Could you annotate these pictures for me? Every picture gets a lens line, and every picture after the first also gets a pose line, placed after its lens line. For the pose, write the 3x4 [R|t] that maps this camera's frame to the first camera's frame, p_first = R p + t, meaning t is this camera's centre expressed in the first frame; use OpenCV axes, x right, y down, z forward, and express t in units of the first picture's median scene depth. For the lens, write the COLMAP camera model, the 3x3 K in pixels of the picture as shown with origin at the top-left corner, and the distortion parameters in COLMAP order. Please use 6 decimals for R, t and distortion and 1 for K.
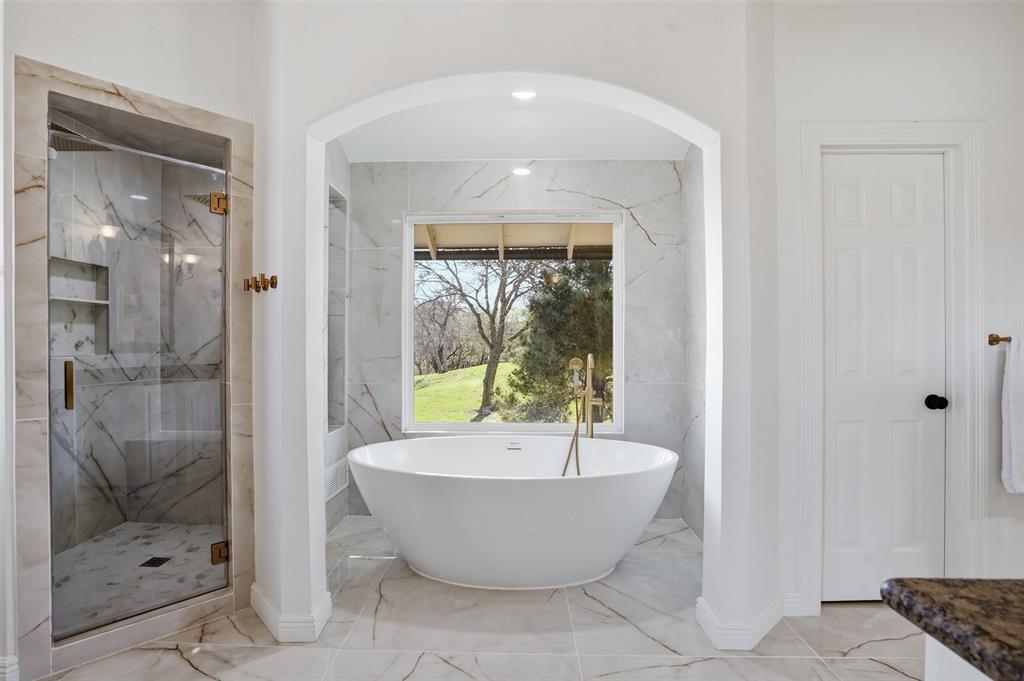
lens RADIAL K [[484.4, 0, 511.3], [0, 484.4, 349.9], [0, 0, 1]] dist [-0.044453, 0.010651]
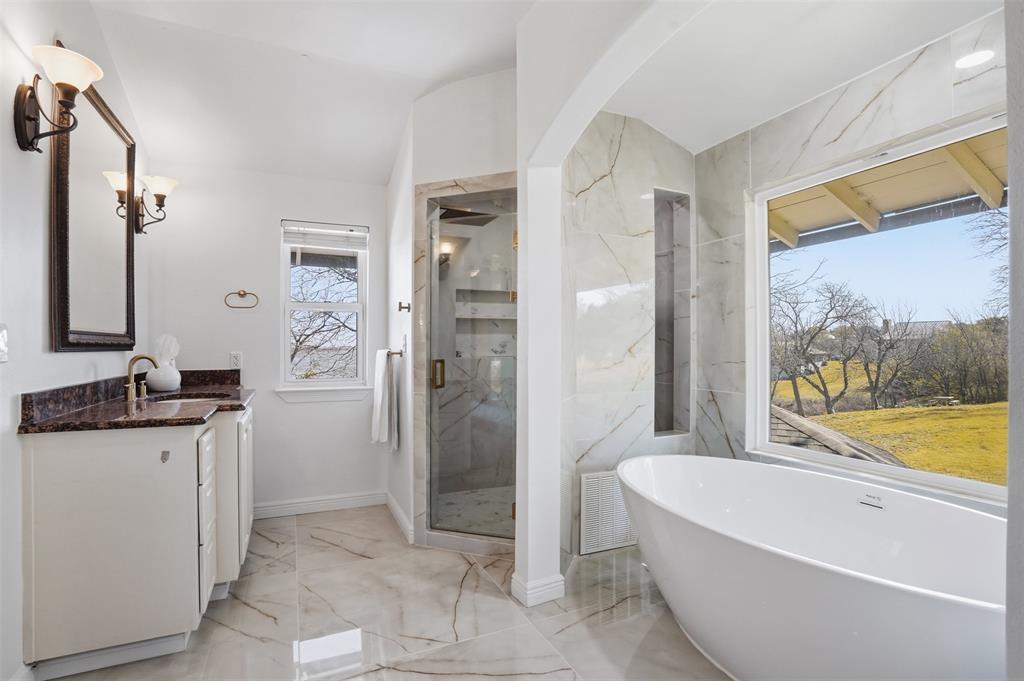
lens RADIAL K [[484.4, 0, 513.5], [0, 484.4, 347.7], [0, 0, 1]] dist [-0.044453, 0.010651]
pose [[0.429600, -0.004350, -0.903009, 0.400325], [-0.003836, 0.999971, -0.006642, -0.003828], [0.903011, 0.006317, 0.429570, 0.302502]]
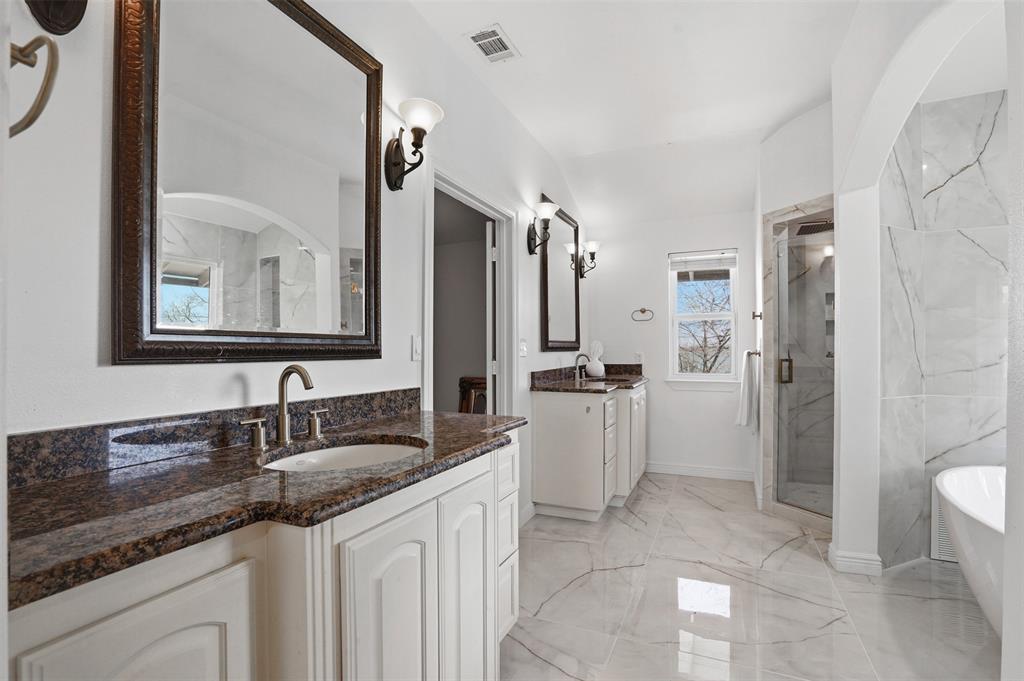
lens RADIAL K [[484.4, 0, 513.5], [0, 484.4, 345.2], [0, 0, 1]] dist [-0.044453, 0.010651]
pose [[-0.383987, -0.007596, -0.923307, 0.754380], [-0.003761, 0.999971, -0.006663, -0.008748], [0.923331, 0.000914, -0.384004, 0.427202]]
